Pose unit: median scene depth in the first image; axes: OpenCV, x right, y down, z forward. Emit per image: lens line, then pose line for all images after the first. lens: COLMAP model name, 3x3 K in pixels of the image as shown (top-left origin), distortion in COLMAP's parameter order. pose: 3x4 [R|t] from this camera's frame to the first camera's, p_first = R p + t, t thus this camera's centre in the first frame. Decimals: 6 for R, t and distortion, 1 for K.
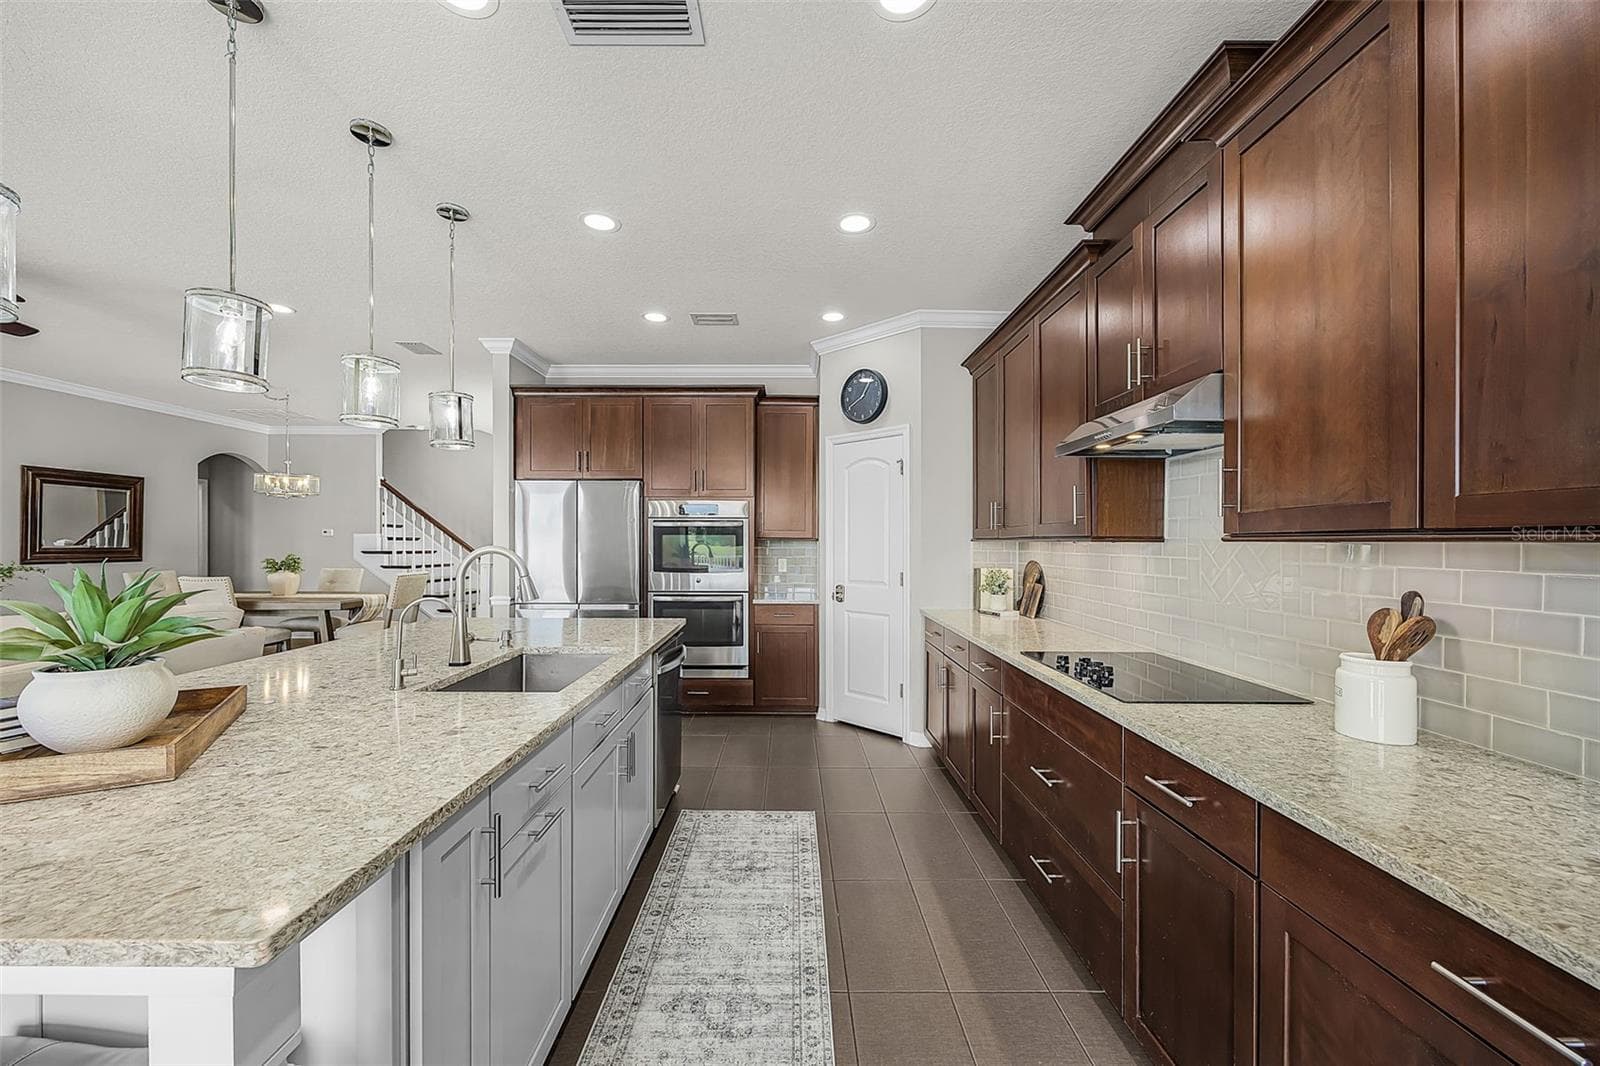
lens RADIAL K [[631.9, 0, 796.9], [0, 631.9, 540.6], [0, 0, 1]] dist [0.000665, -0.000178]
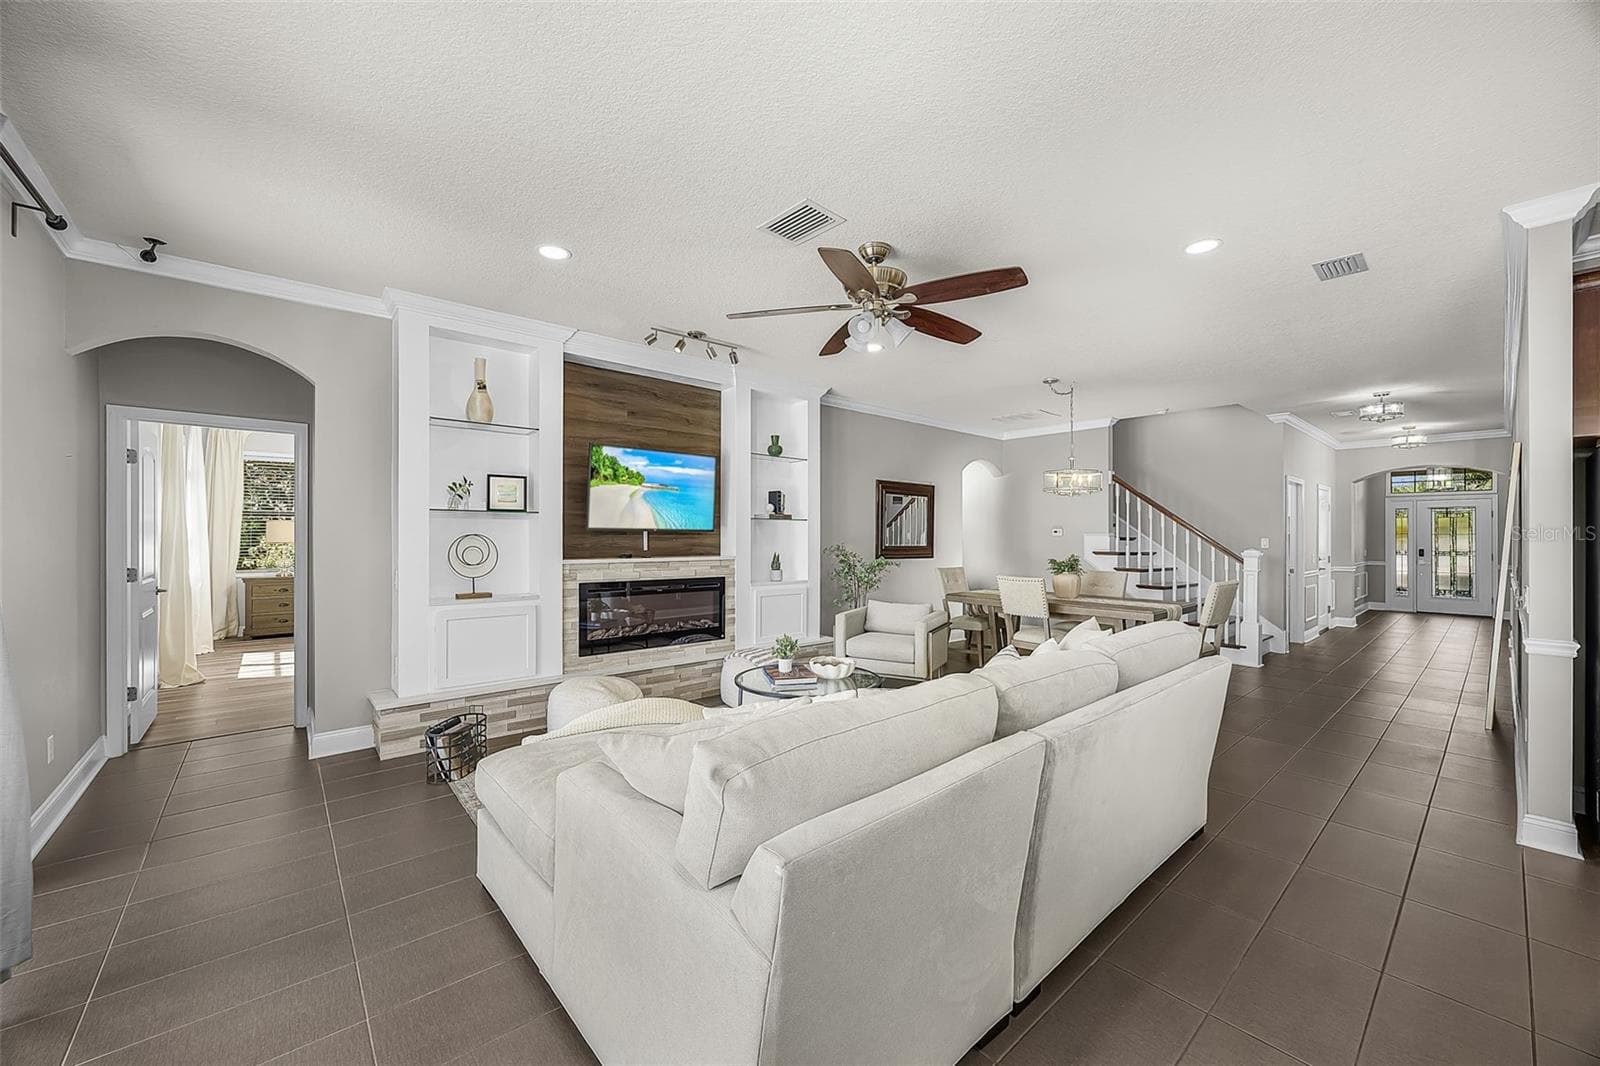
lens RADIAL K [[610.2, 0, 798.3], [0, 610.2, 538.1], [0, 0, 1]] dist [-0.002108, -0.000125]
pose [[0.655010, 0.001739, -0.755618, -0.356703], [-0.004178, 0.999990, -0.001321, -0.001228], [0.755608, 0.004022, 0.655011, 0.077580]]
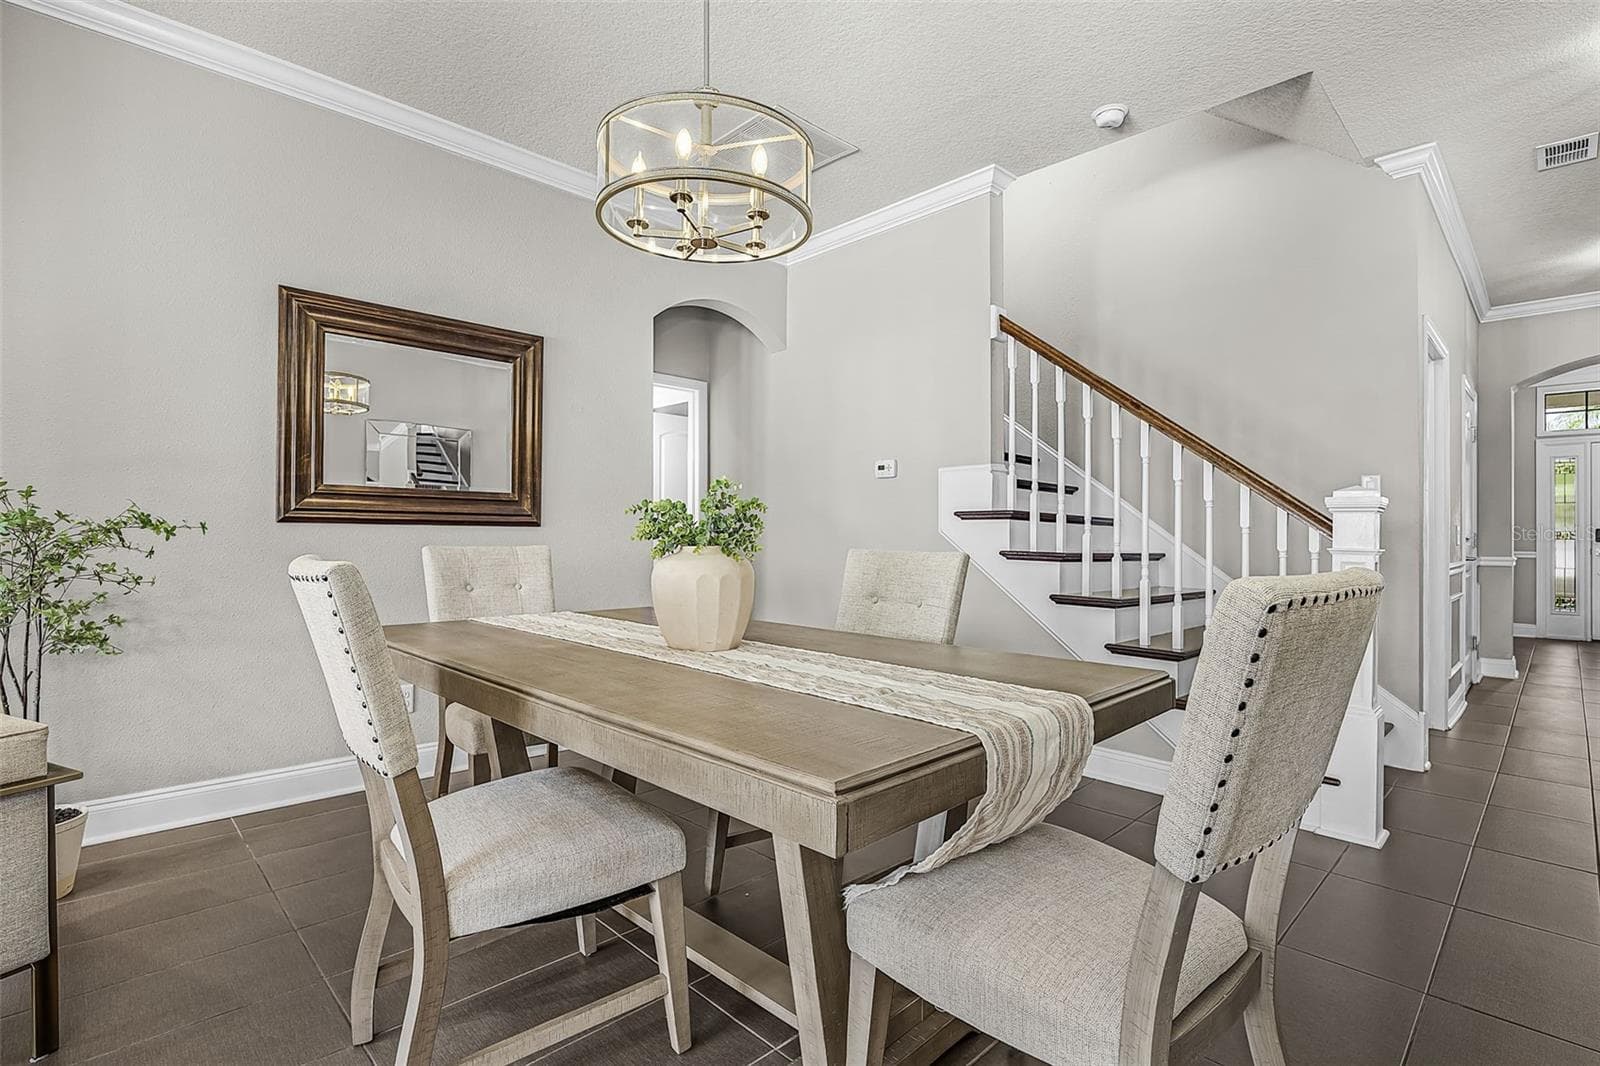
lens RADIAL K [[767.1, 0, 798.7], [0, 767.1, 534.0], [0, 0, 1]] dist [0.000049, 0.000148]
pose [[0.705199, 0.002243, -0.709006, -0.537735], [-0.005794, 0.999980, -0.002600, 0.039576], [0.708986, 0.005941, 0.705197, 0.765821]]
